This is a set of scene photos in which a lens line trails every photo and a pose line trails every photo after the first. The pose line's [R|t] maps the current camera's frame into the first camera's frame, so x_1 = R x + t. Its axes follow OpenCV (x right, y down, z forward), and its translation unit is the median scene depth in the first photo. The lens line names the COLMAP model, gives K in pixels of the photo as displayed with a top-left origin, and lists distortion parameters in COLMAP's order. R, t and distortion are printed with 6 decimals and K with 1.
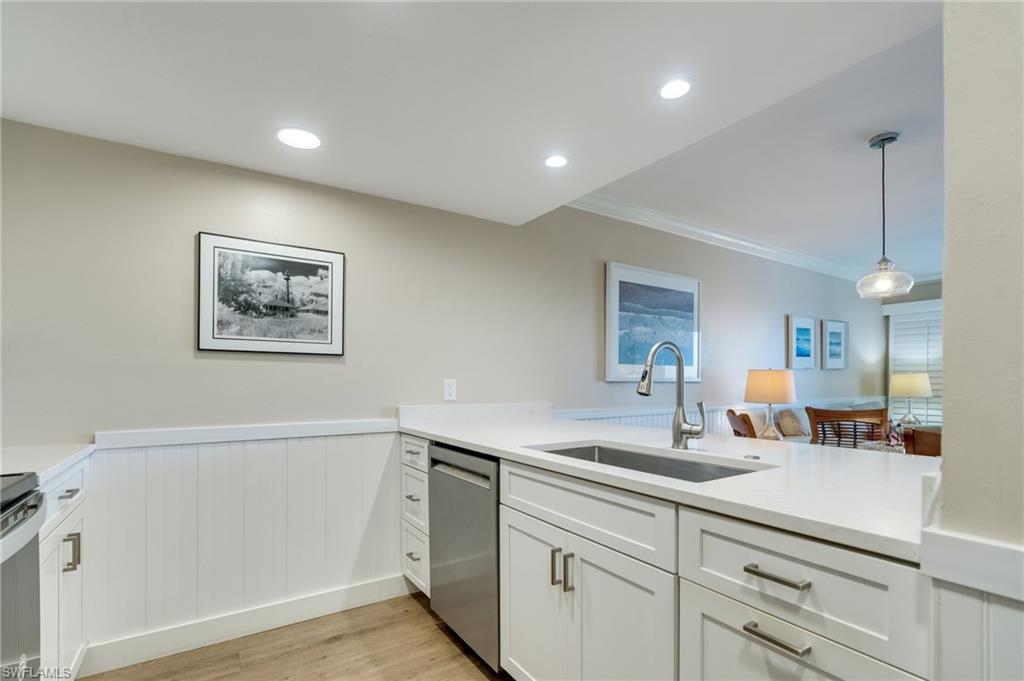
lens RADIAL K [[468.7, 0, 504.9], [0, 468.7, 381.3], [0, 0, 1]] dist [-0.015427, 0.006307]
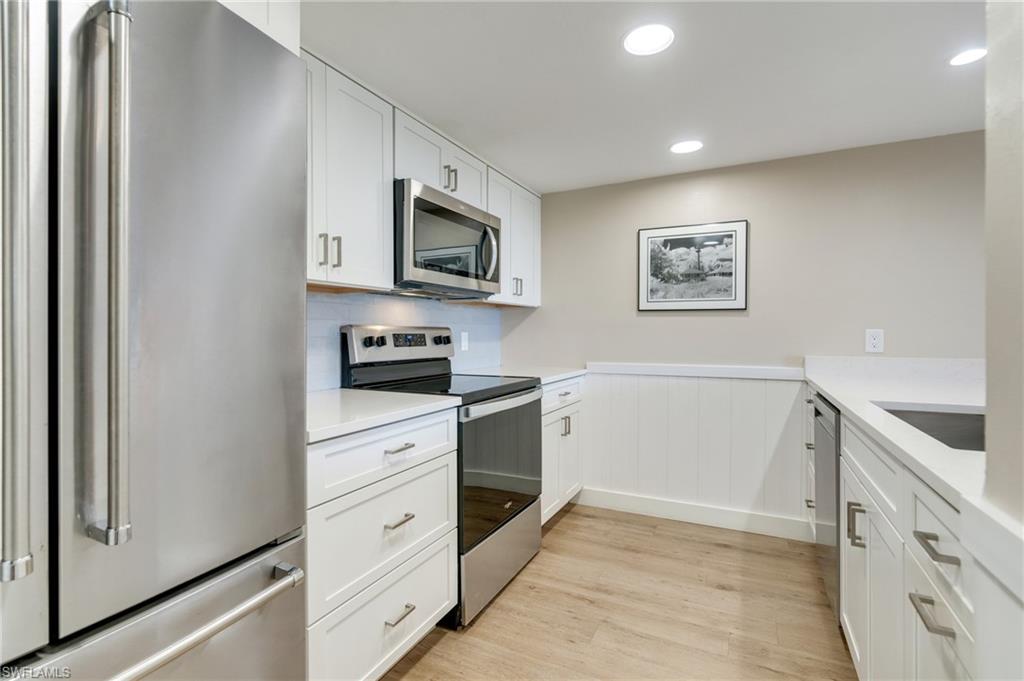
lens RADIAL K [[468.7, 0, 517.2], [0, 468.7, 328.5], [0, 0, 1]] dist [-0.015427, 0.006307]
pose [[0.514508, -0.004529, -0.857473, 0.350255], [0.003491, 0.999989, -0.003187, -0.006603], [0.857478, -0.001354, 0.514518, -0.069991]]
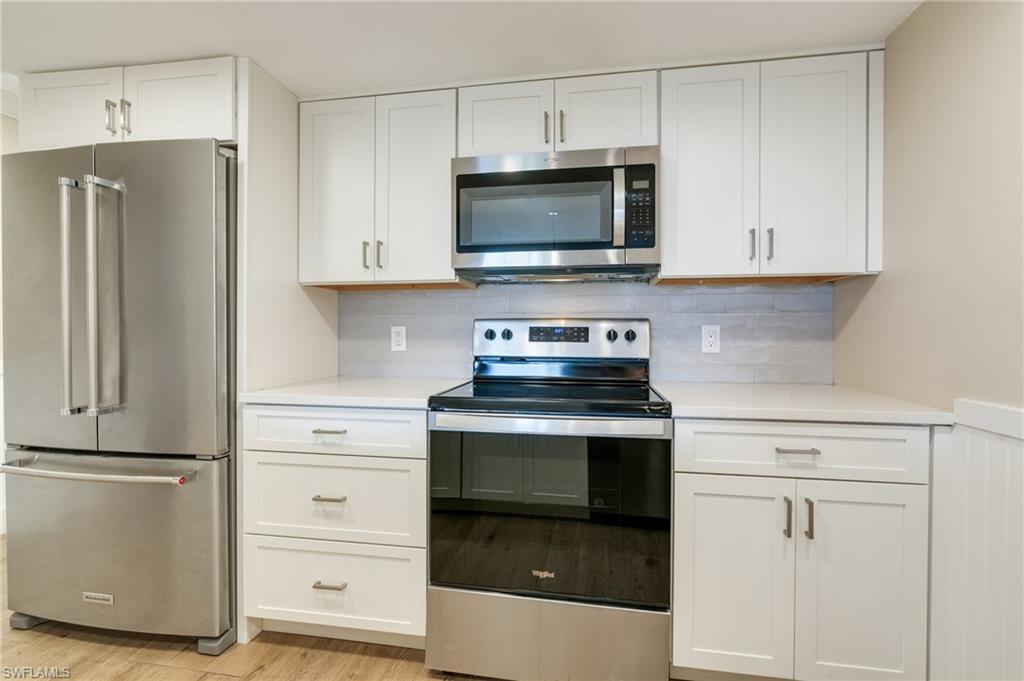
lens RADIAL K [[468.7, 0, 508.1], [0, 468.7, 326.9], [0, 0, 1]] dist [-0.015427, 0.006307]
pose [[-0.676702, 0.000629, -0.736257, 0.049631], [0.002536, 0.999996, -0.001477, 0.002628], [0.736252, -0.002867, -0.676701, 0.774209]]
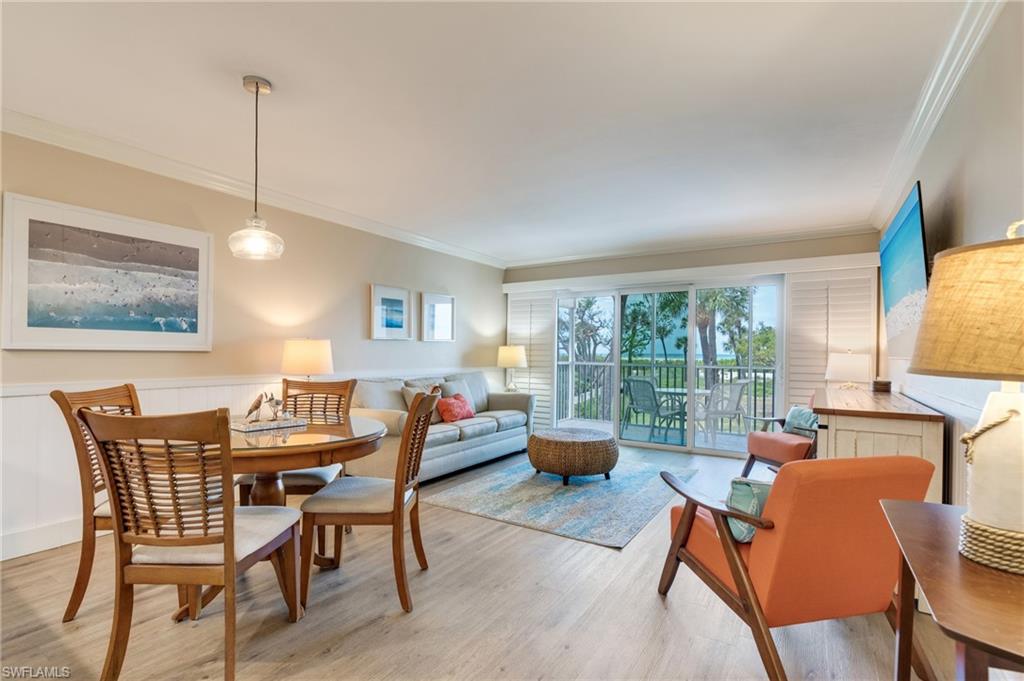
lens RADIAL K [[468.7, 0, 504.5], [0, 468.7, 364.0], [0, 0, 1]] dist [-0.015427, 0.006307]
pose [[0.911651, -0.001363, 0.410963, 0.938061], [-0.009487, 0.999658, 0.024361, -0.002633], [-0.410855, -0.026107, 0.911327, -0.034618]]
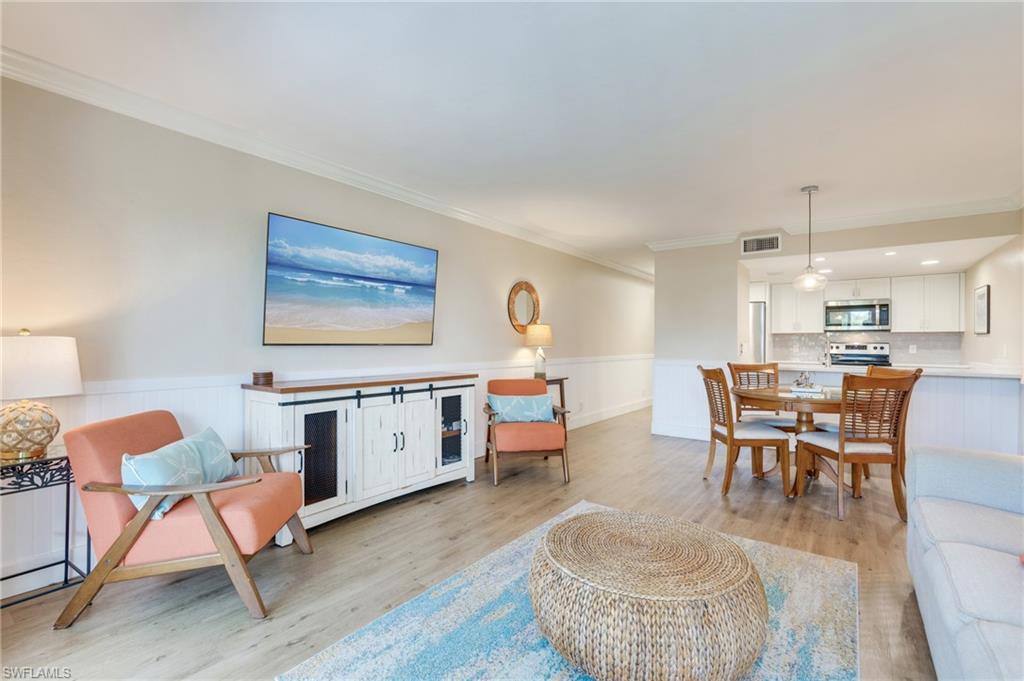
lens RADIAL K [[468.7, 0, 508.6], [0, 468.7, 341.3], [0, 0, 1]] dist [-0.015427, 0.006307]
pose [[-0.932932, -0.004734, -0.360022, 2.445902], [-0.004285, 0.999989, -0.002043, -0.007197], [0.360028, -0.000363, -0.932941, 2.204291]]
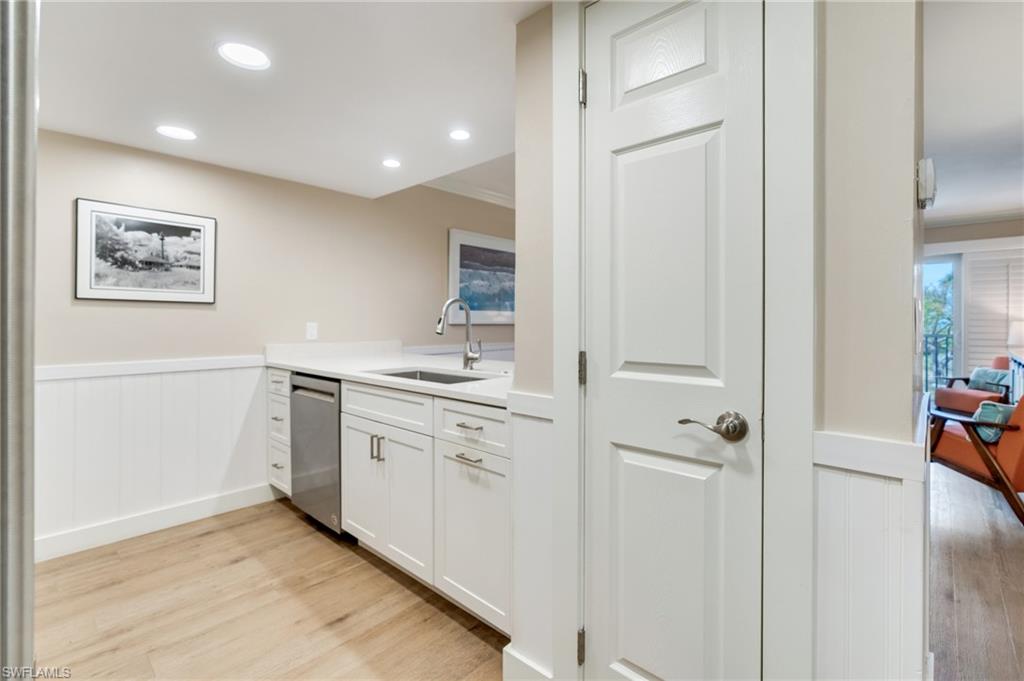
lens RADIAL K [[468.7, 0, 515.8], [0, 468.7, 318.6], [0, 0, 1]] dist [-0.015427, 0.006307]
pose [[0.965692, 0.003600, 0.259666, 0.092346], [-0.002317, 0.999984, -0.005247, -0.011725], [-0.259681, 0.004465, 0.965684, -0.360612]]
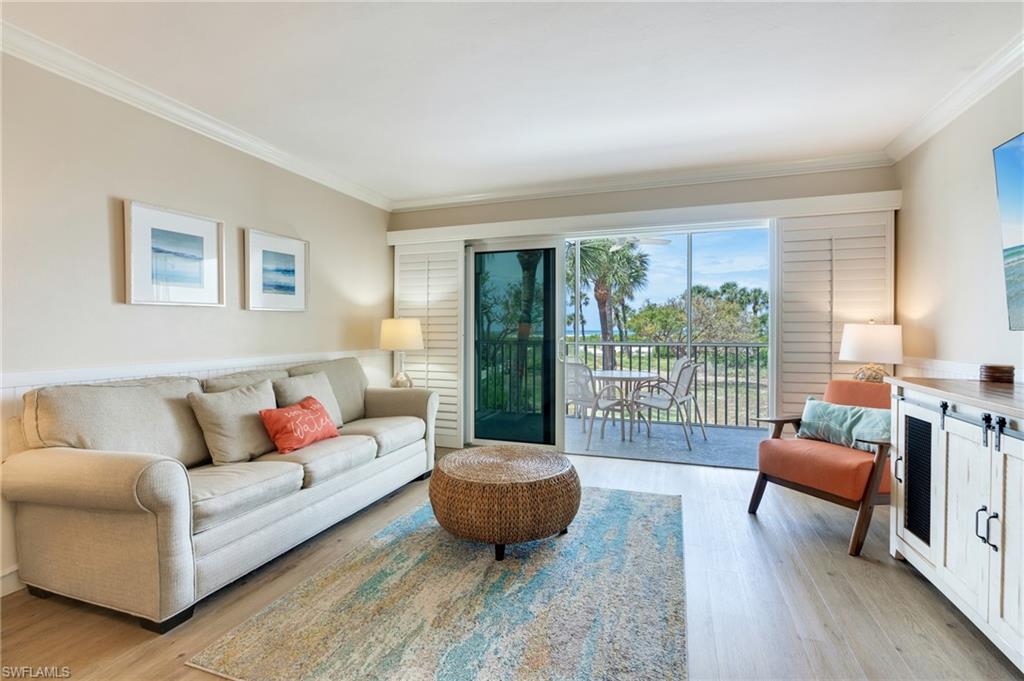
lens RADIAL K [[468.7, 0, 512.2], [0, 468.7, 333.1], [0, 0, 1]] dist [-0.015427, 0.006307]
pose [[0.784870, -0.002639, 0.619655, 1.276200], [-0.000619, 0.999987, 0.005042, 0.006154], [-0.619661, -0.004341, 0.784858, 0.668489]]
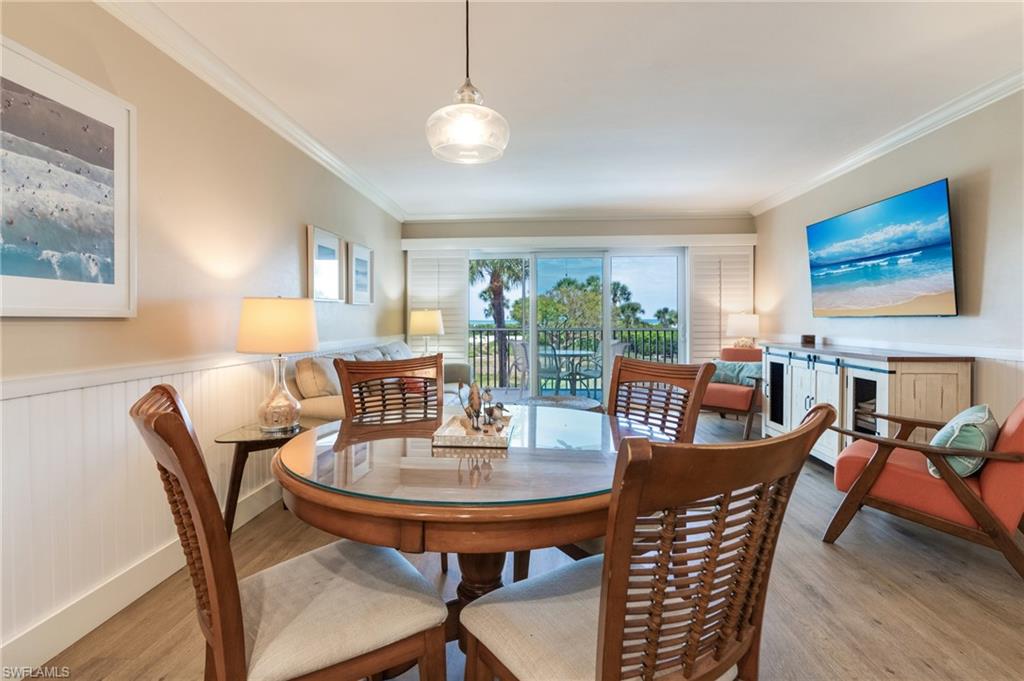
lens RADIAL K [[468.7, 0, 513.1], [0, 468.7, 327.9], [0, 0, 1]] dist [-0.015427, 0.006307]
pose [[0.580534, -0.016827, 0.814062, 0.422695], [0.004755, 0.999839, 0.017276, 0.008328], [-0.814222, -0.006159, 0.580521, 0.674549]]
